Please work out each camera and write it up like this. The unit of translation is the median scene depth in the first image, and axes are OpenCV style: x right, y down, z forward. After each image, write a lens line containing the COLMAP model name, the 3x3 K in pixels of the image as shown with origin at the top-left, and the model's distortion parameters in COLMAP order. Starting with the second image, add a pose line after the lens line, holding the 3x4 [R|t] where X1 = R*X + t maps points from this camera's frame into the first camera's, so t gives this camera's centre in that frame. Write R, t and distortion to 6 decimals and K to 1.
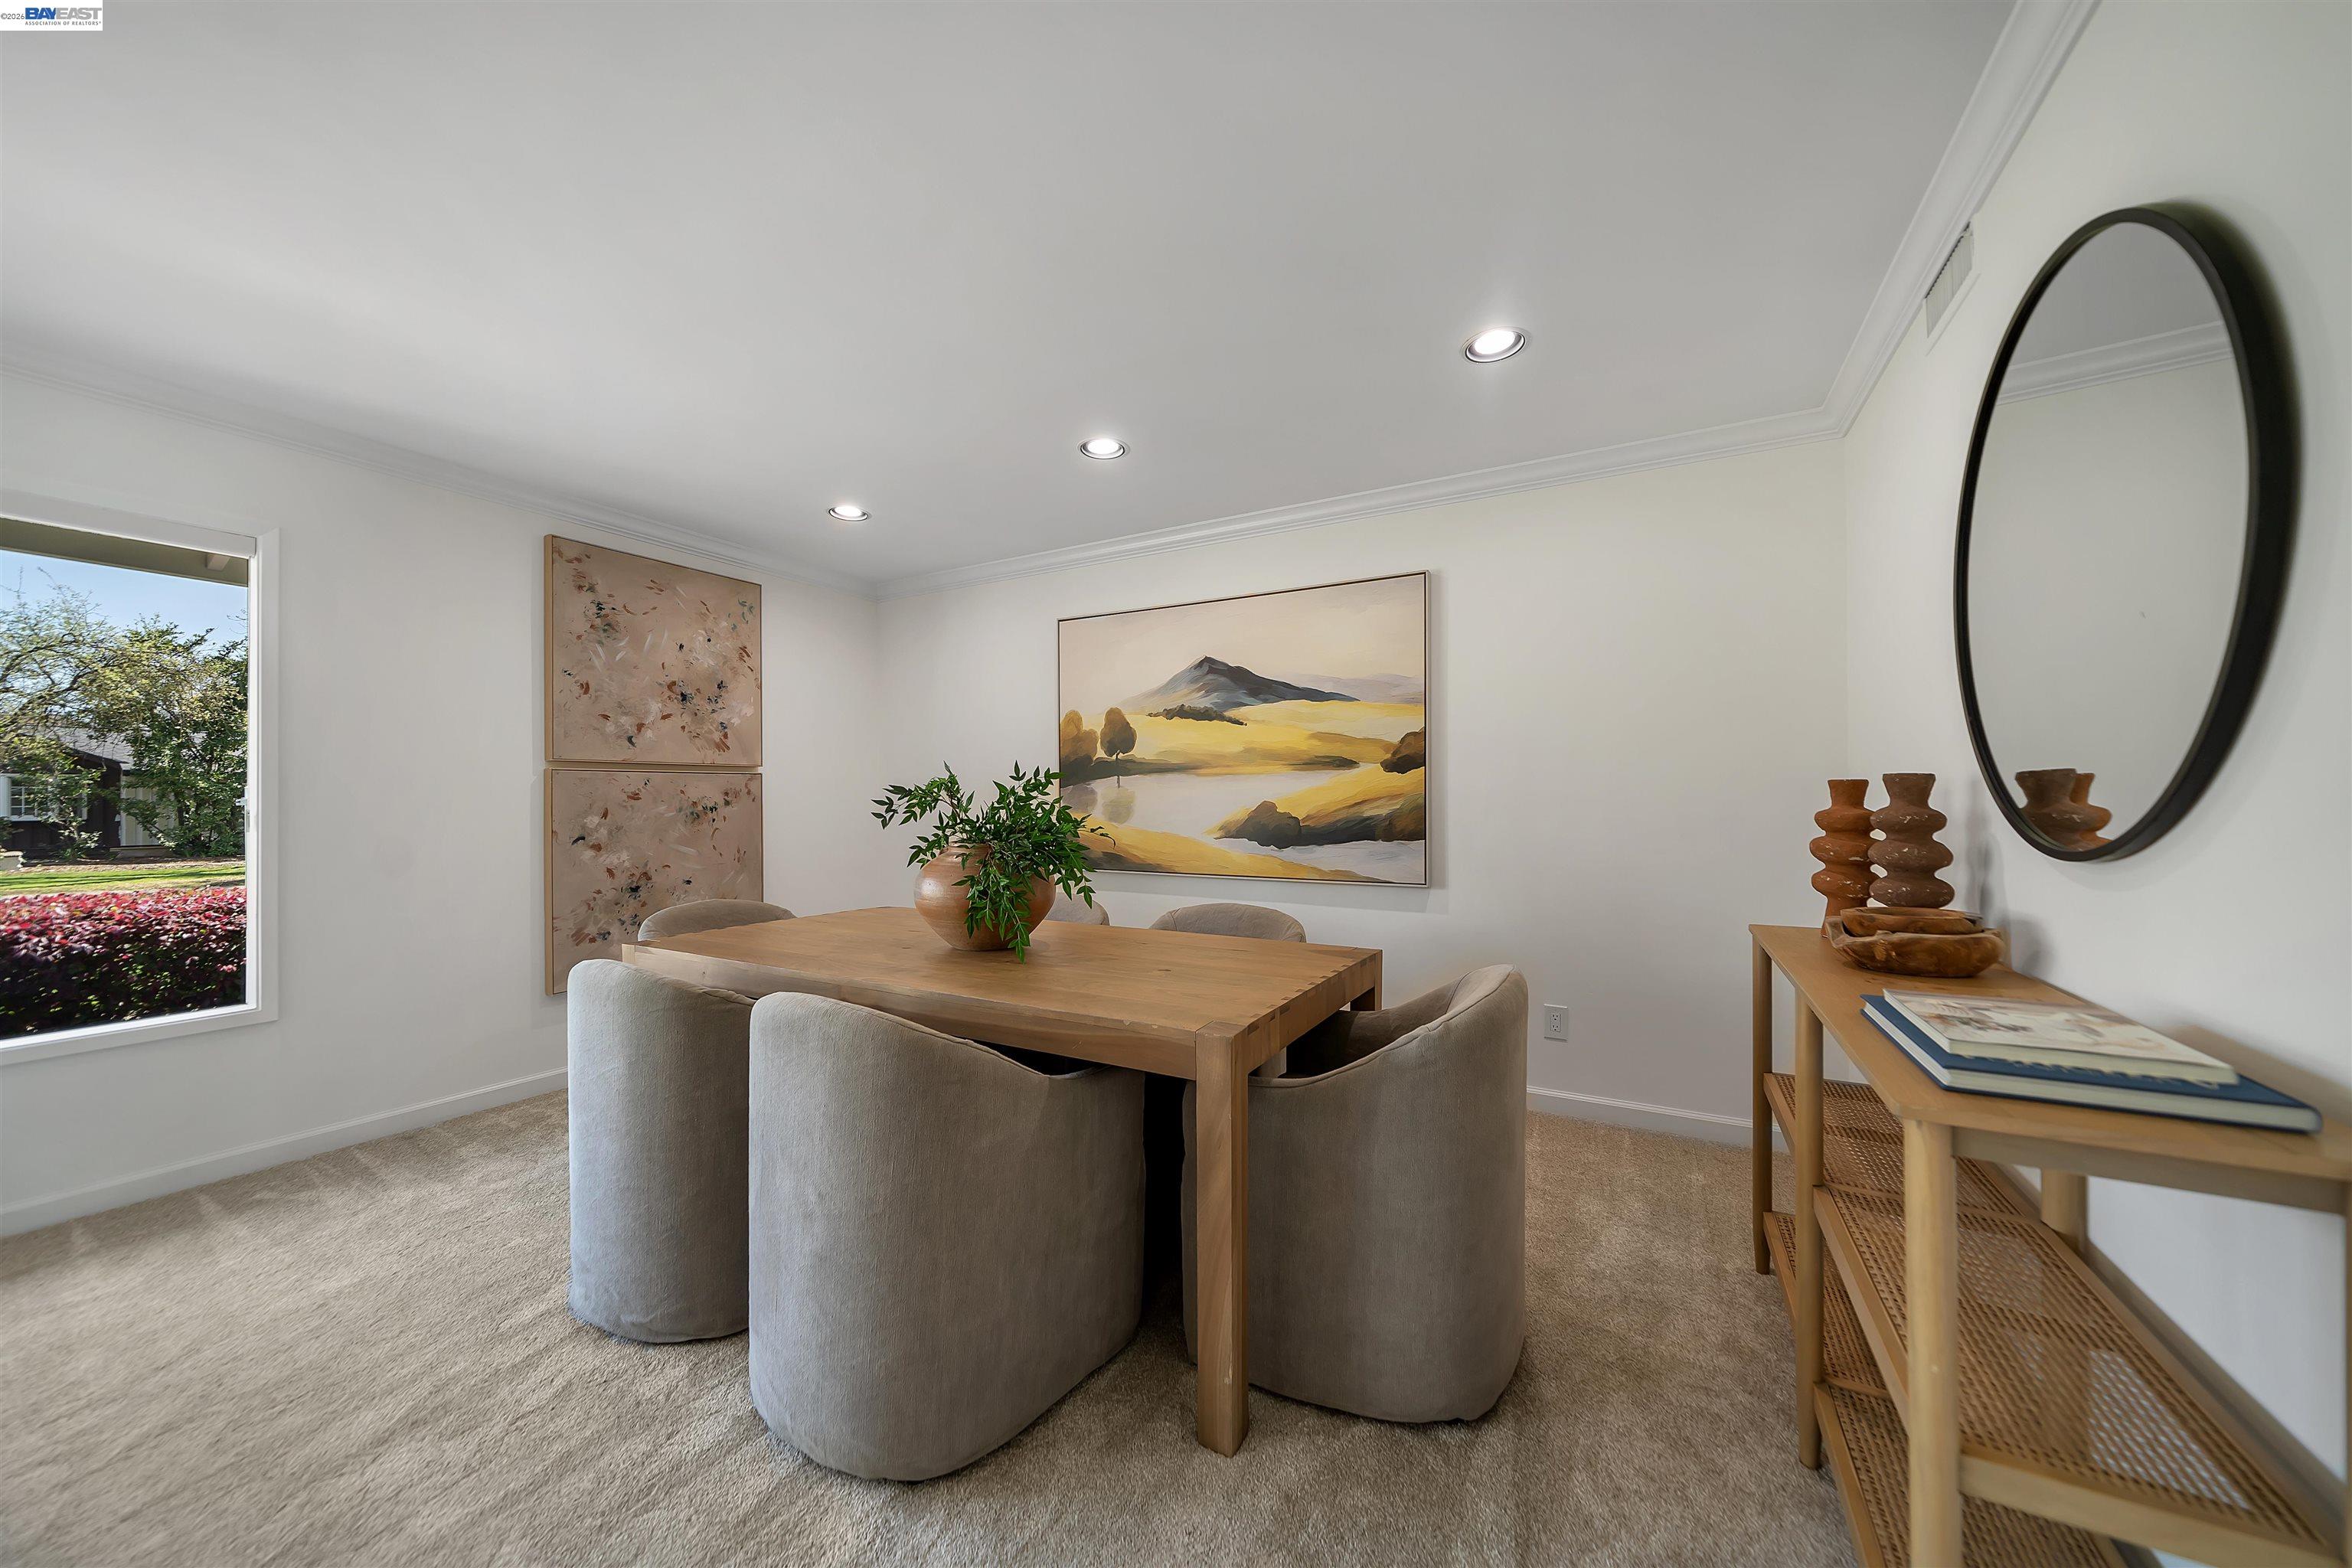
lens RADIAL K [[814.5, 0, 1172.3], [0, 814.5, 792.7], [0, 0, 1]] dist [-0.010937, -0.000124]
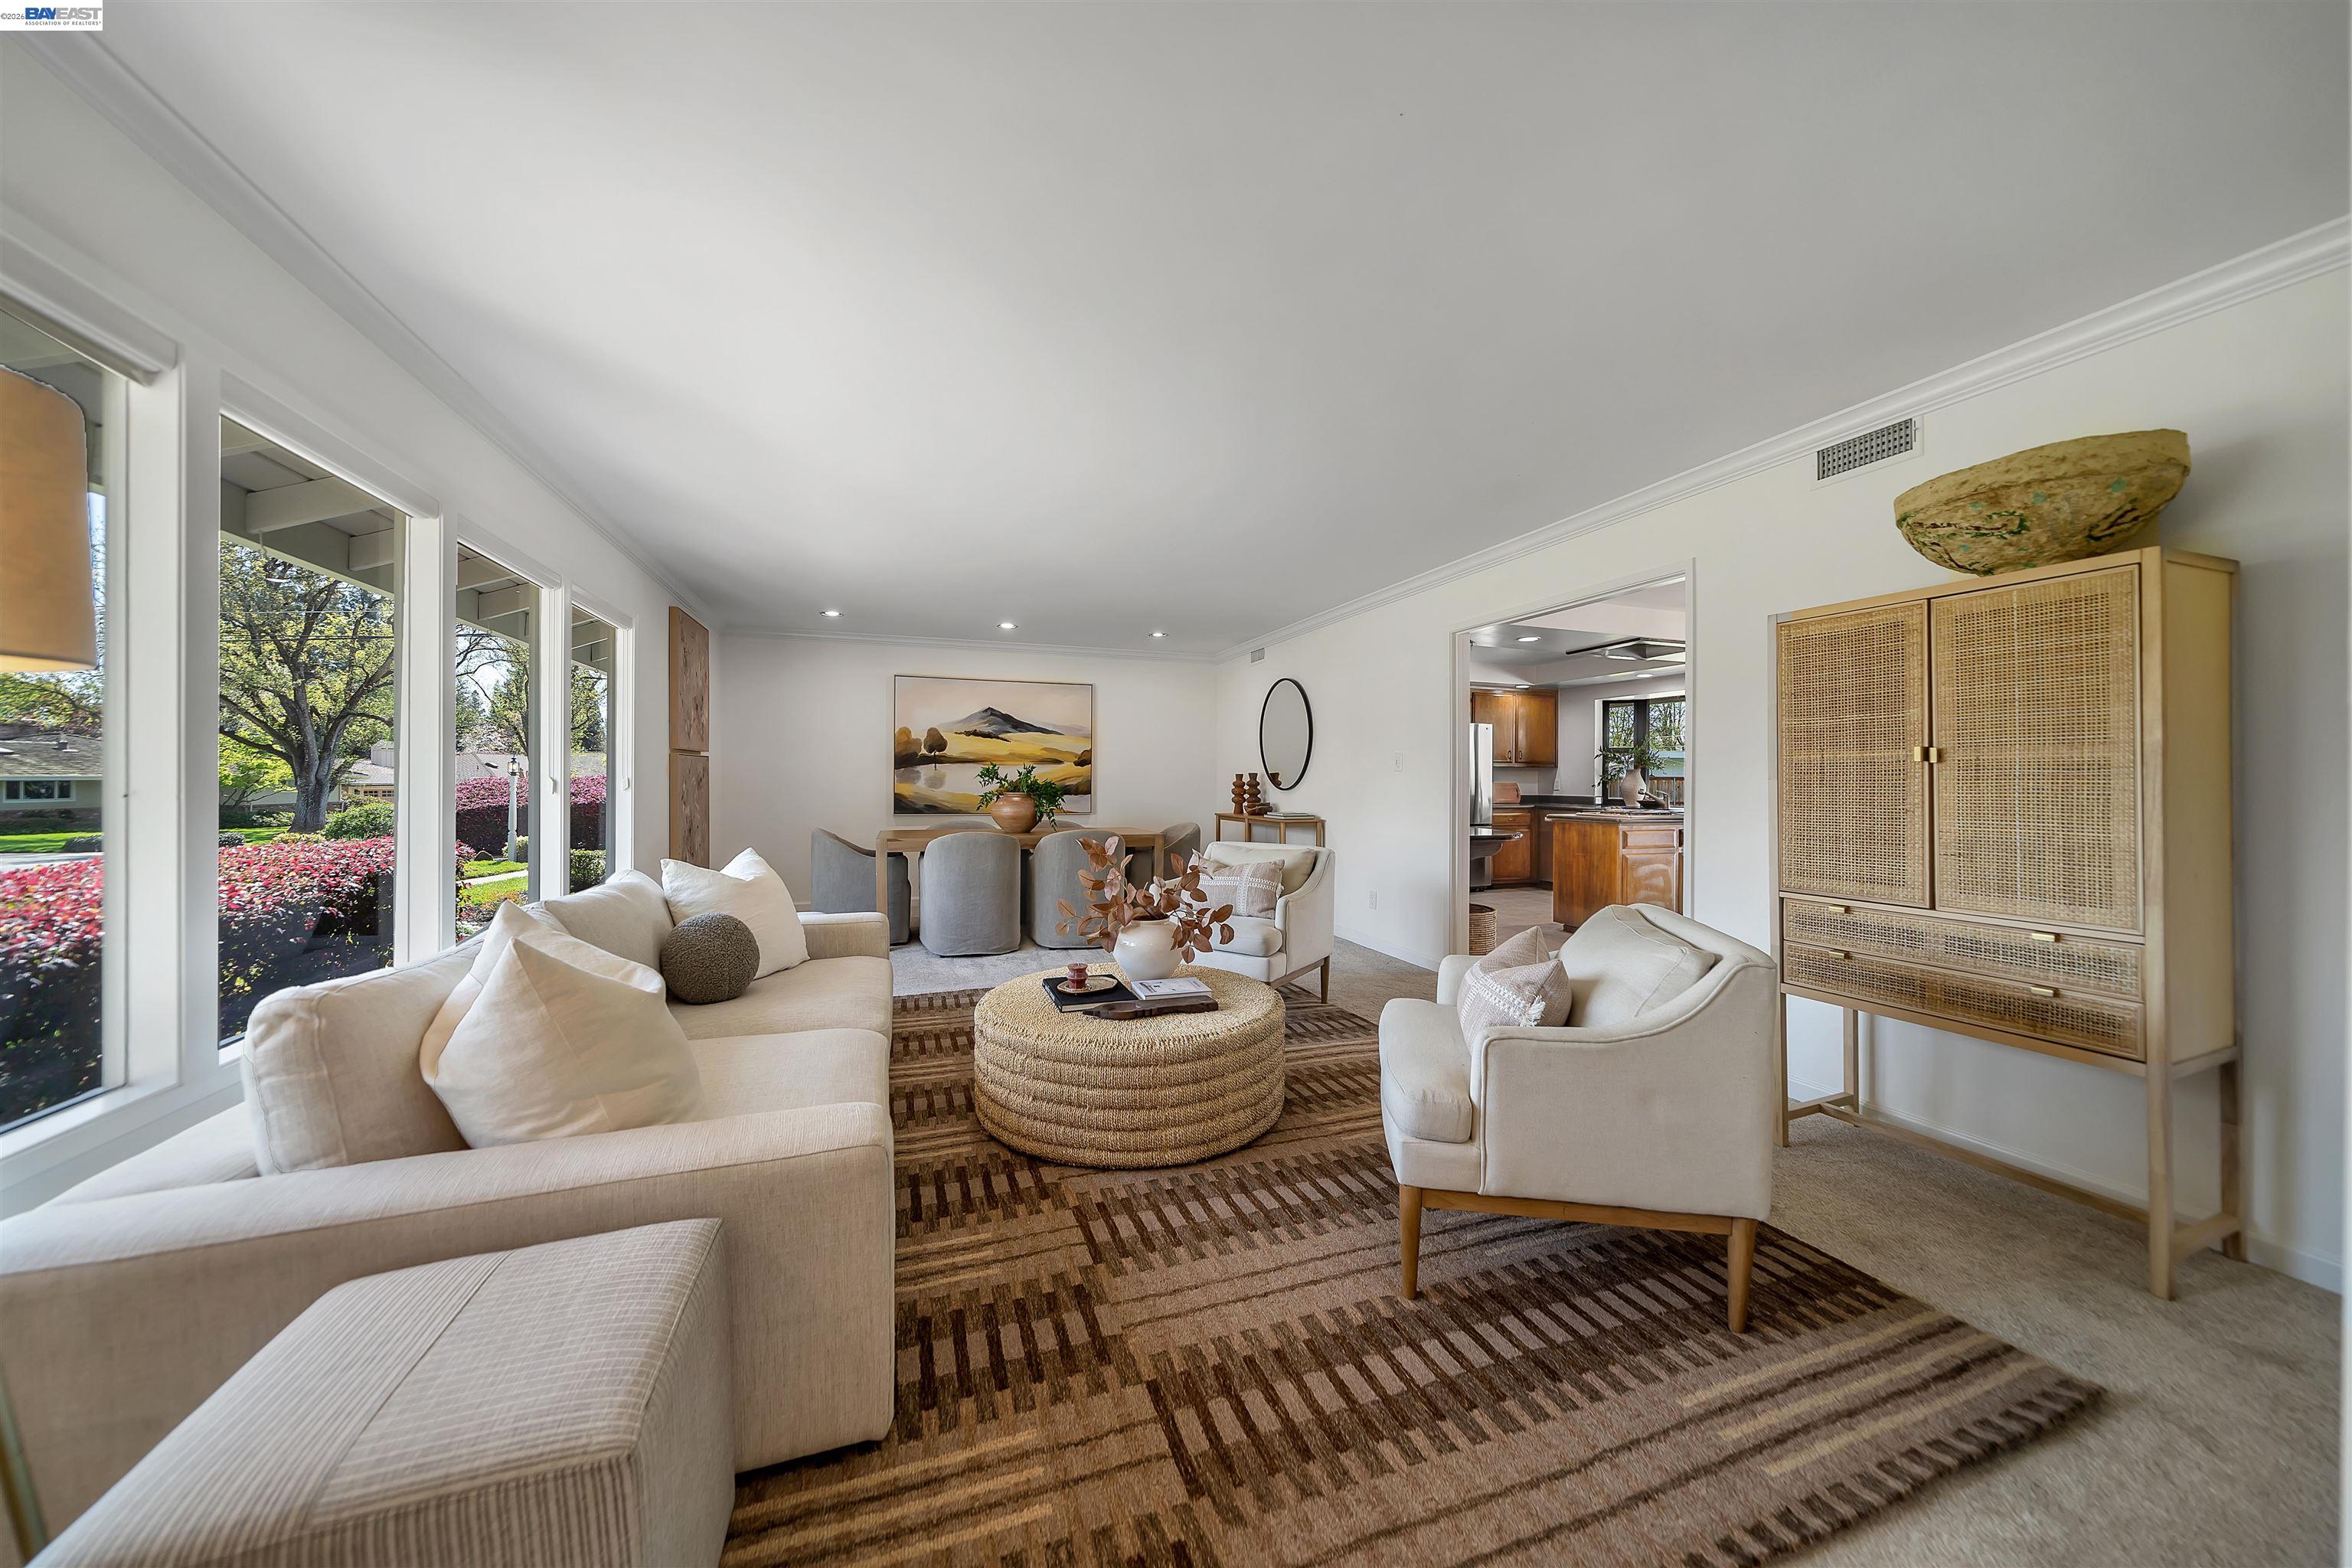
lens RADIAL K [[814.5, 0, 1184.3], [0, 814.5, 779.0], [0, 0, 1]] dist [-0.010937, -0.000124]
pose [[0.651804, 0.006736, 0.758358, -1.235511], [-0.014537, 0.999888, 0.003613, -0.000802], [-0.758248, -0.013379, 0.651829, -0.739526]]
